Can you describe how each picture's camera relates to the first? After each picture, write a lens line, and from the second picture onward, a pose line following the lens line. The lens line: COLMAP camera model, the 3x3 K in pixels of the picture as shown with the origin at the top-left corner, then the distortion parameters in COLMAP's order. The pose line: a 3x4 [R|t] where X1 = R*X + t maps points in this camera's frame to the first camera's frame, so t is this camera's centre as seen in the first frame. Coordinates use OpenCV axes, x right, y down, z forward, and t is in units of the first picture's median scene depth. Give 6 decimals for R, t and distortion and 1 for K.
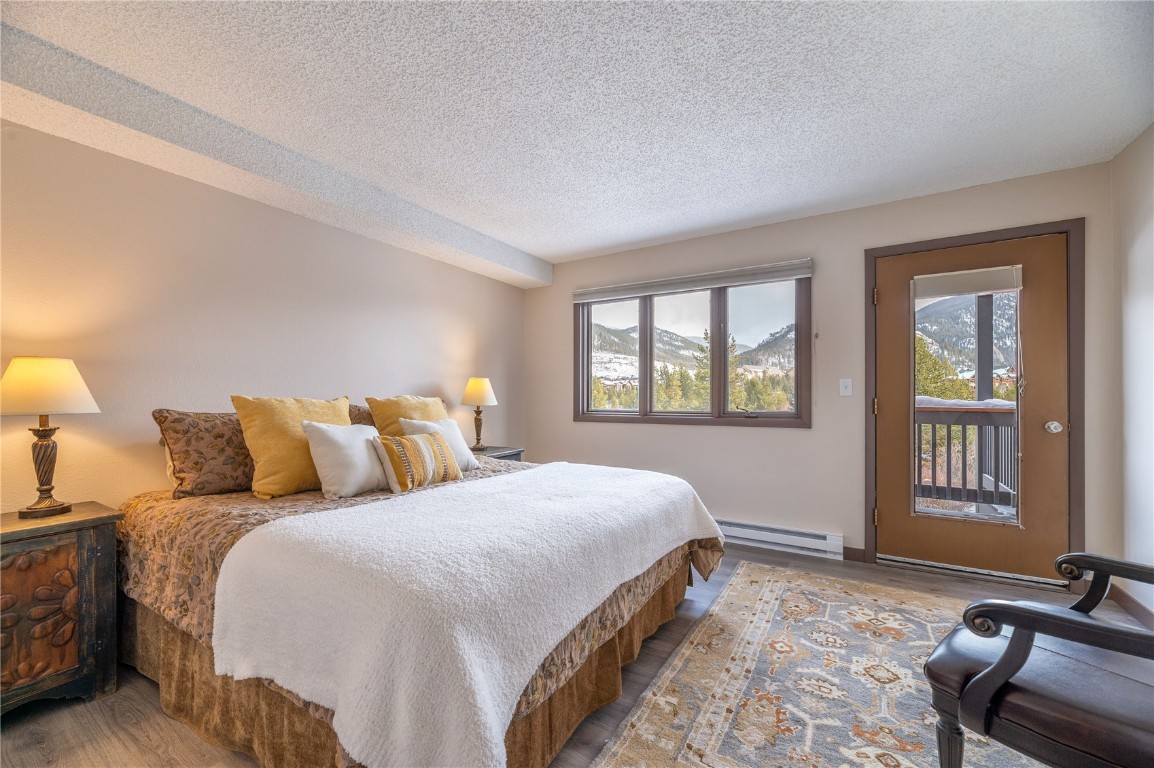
lens RADIAL K [[463.5, 0, 565.0], [0, 463.5, 394.7], [0, 0, 1]] dist [-0.000702, -0.000390]
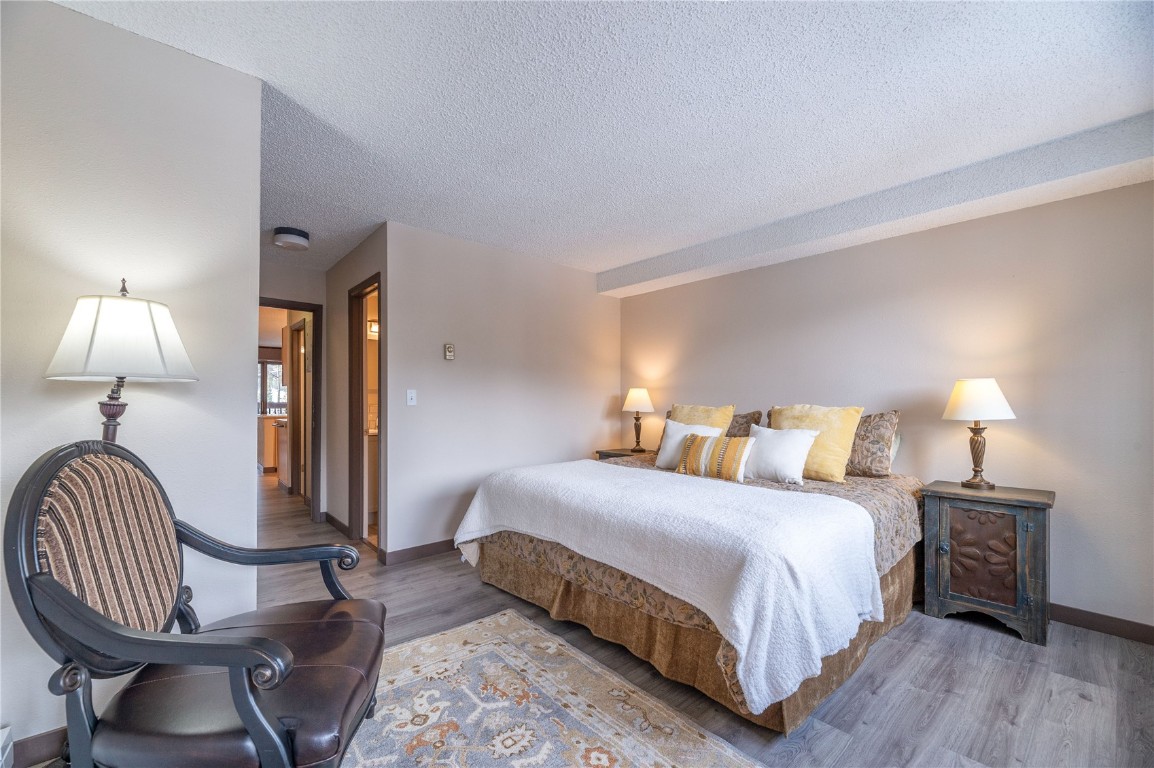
lens RADIAL K [[463.5, 0, 565.0], [0, 463.5, 394.7], [0, 0, 1]] dist [-0.000702, -0.000390]
pose [[-0.298500, -0.010693, -0.954350, 1.454077], [0.009037, 0.999861, -0.014029, -0.017050], [0.954367, -0.012812, -0.298362, 1.447121]]
